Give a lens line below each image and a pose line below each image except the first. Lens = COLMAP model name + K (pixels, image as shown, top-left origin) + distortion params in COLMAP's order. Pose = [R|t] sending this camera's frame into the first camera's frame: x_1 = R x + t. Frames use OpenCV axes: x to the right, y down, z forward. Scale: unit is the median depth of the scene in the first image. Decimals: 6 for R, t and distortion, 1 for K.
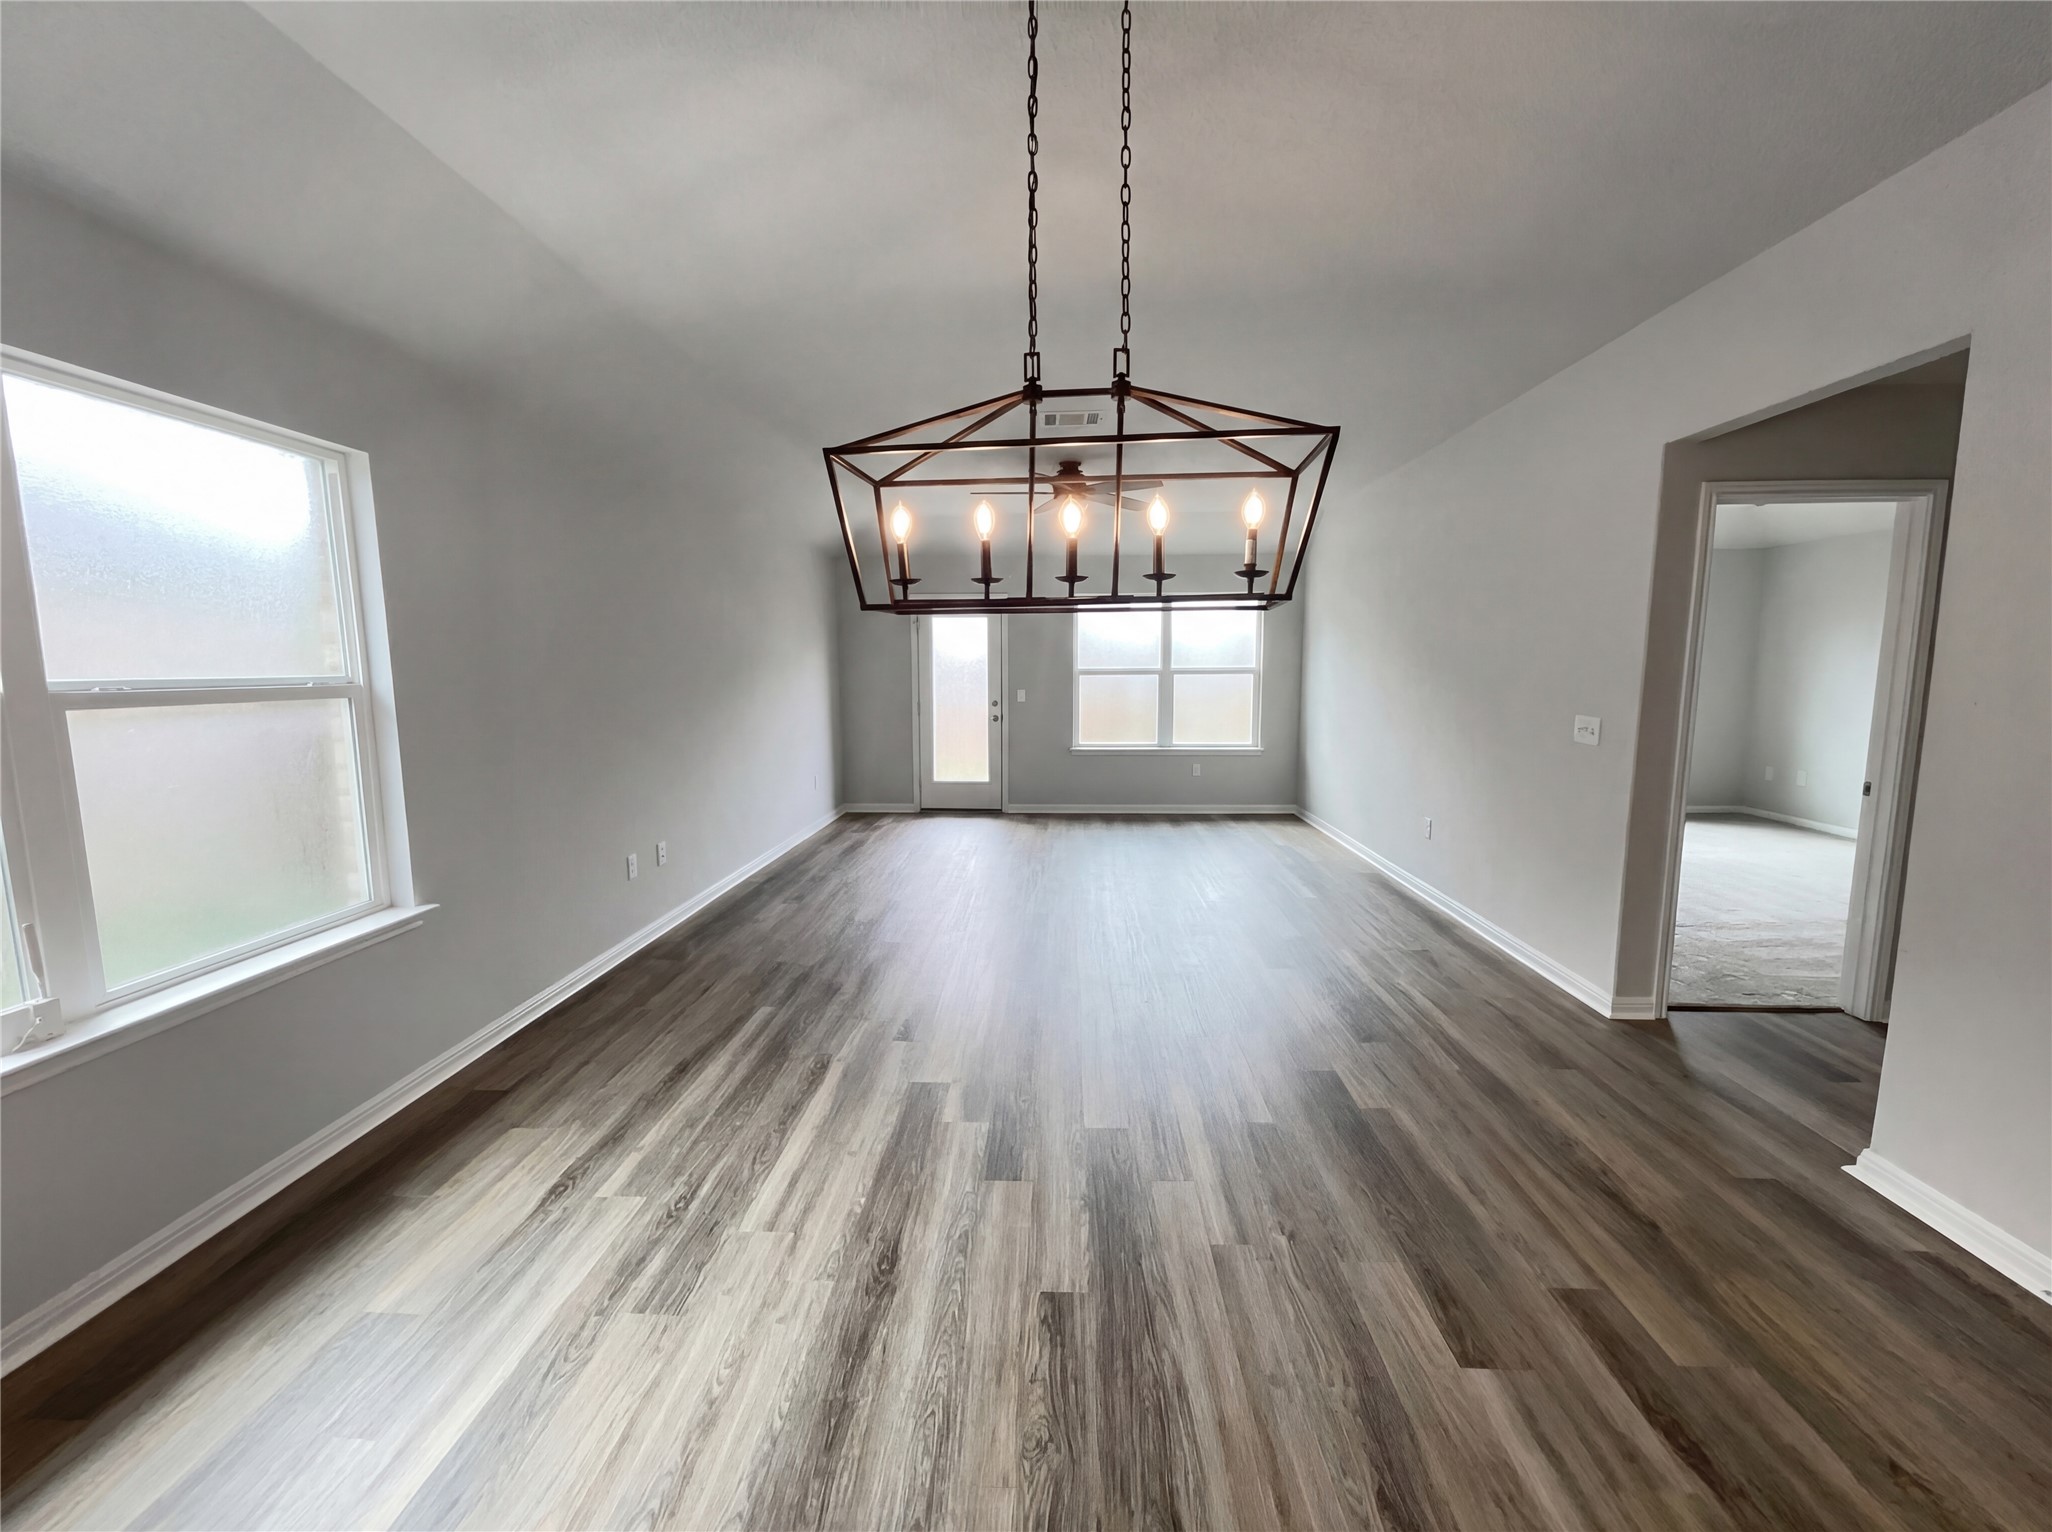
lens RADIAL K [[823.8, 0, 1022.7], [0, 823.8, 760.2], [0, 0, 1]] dist [0.002276, 0.000351]
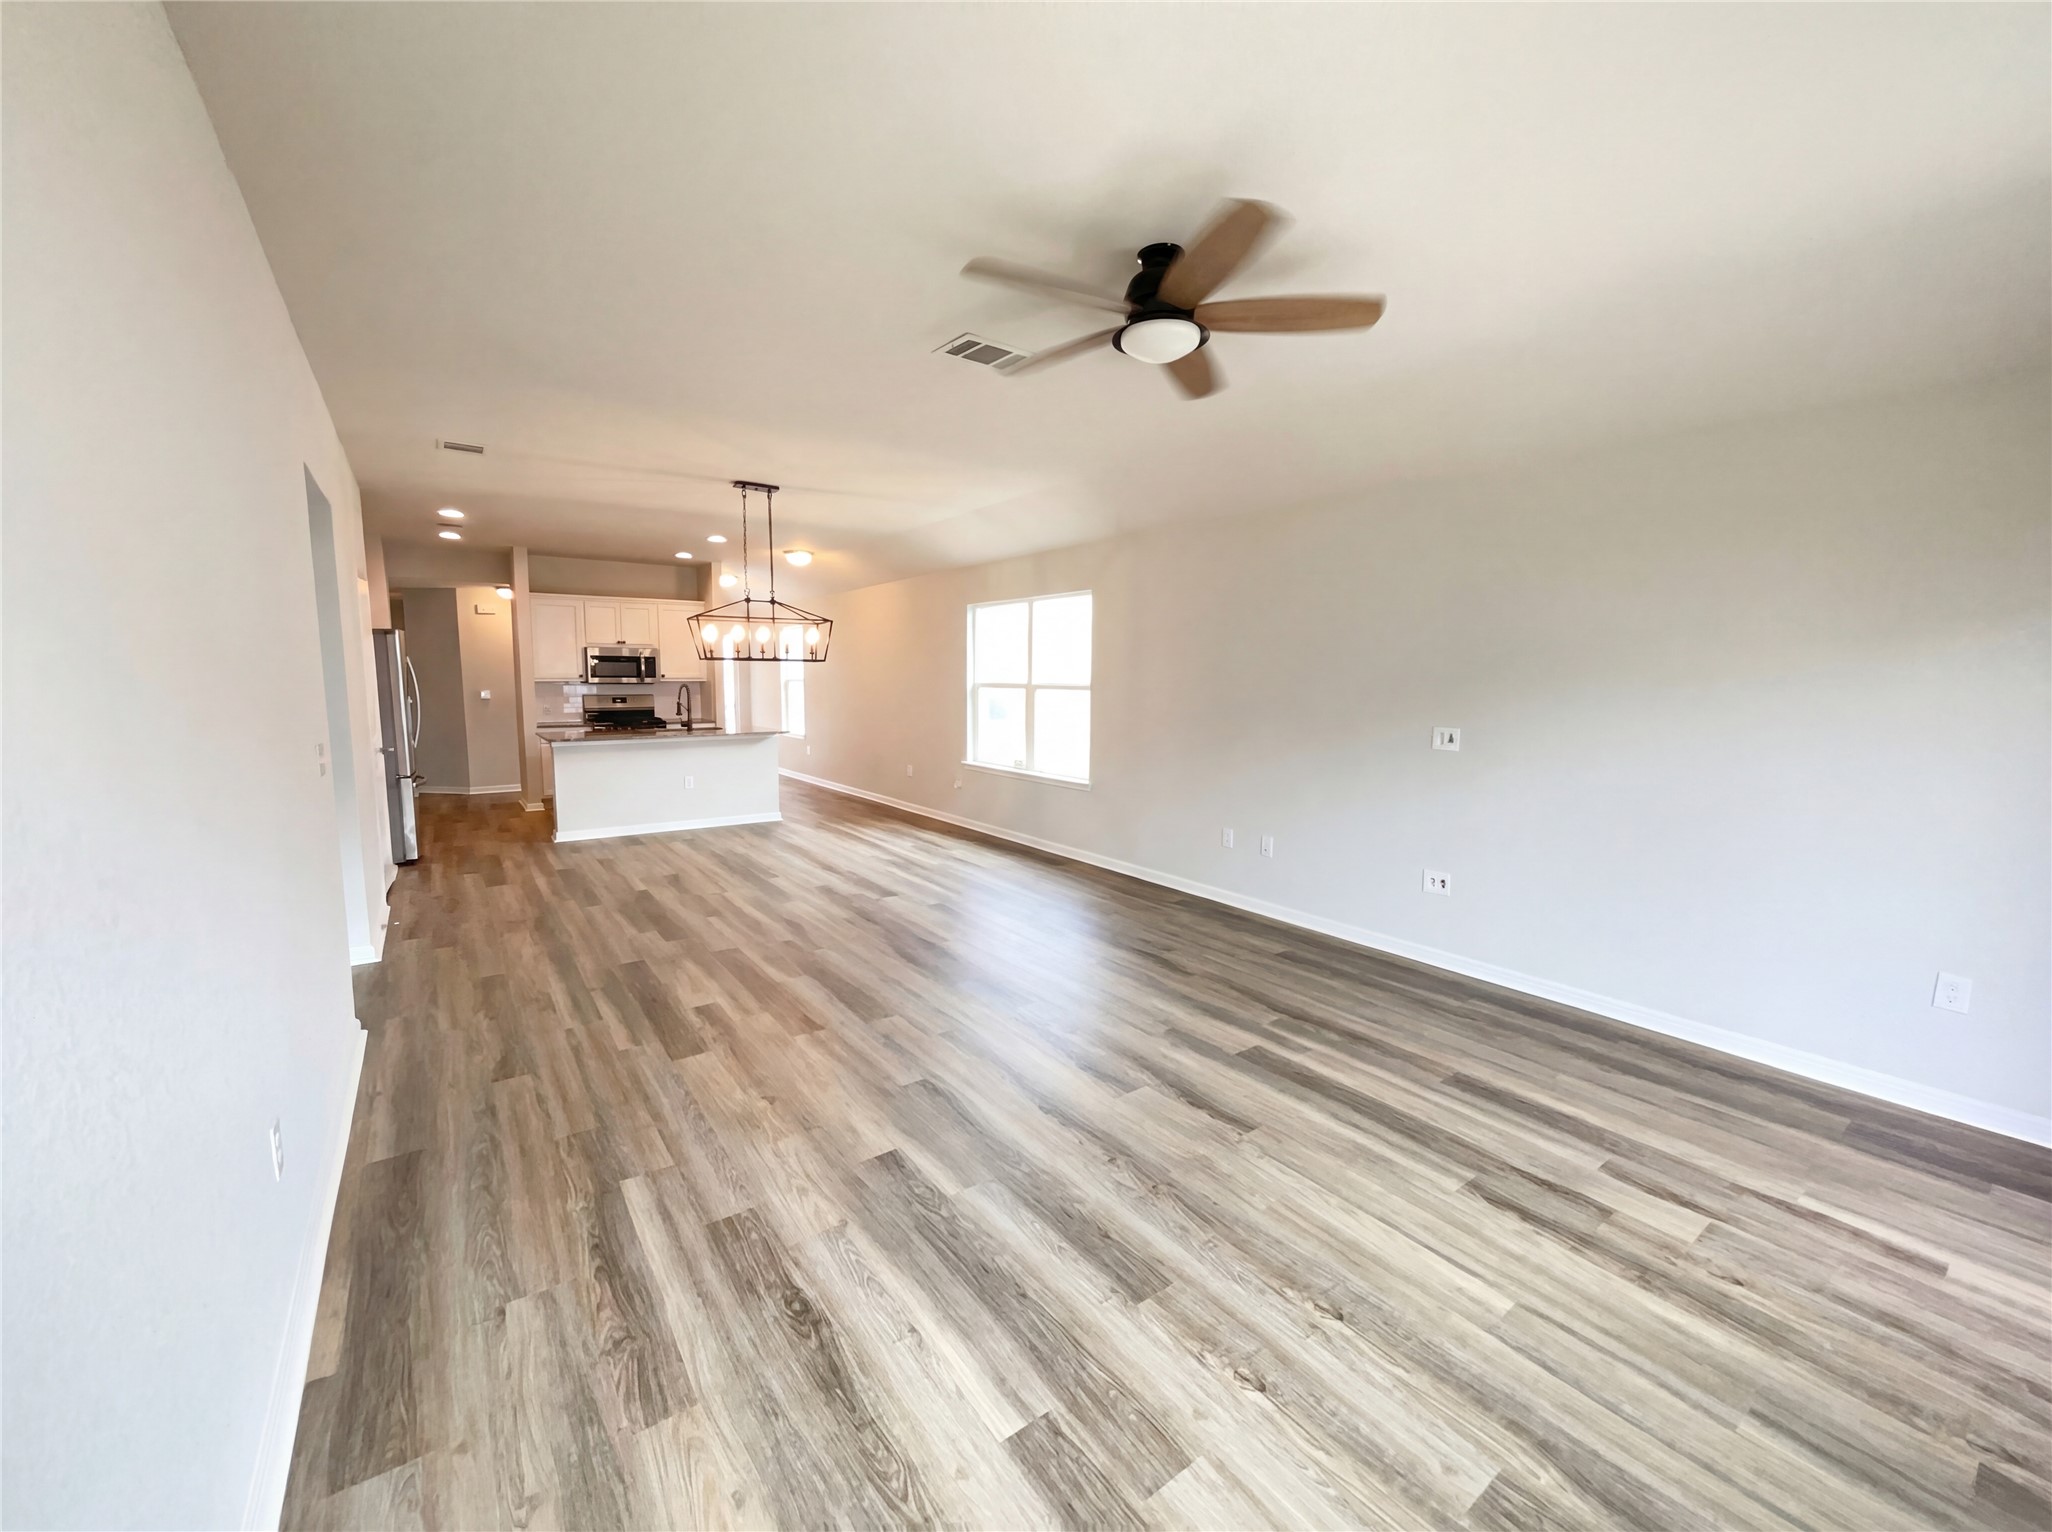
lens RADIAL K [[823.8, 0, 1022.7], [0, 823.8, 760.2], [0, 0, 1]] dist [0.002276, 0.000351]
pose [[-0.784475, 0.069709, -0.616230, 0.873175], [-0.071986, 0.976710, 0.202126, -0.348958], [0.615968, 0.202923, -0.761187, 2.807194]]
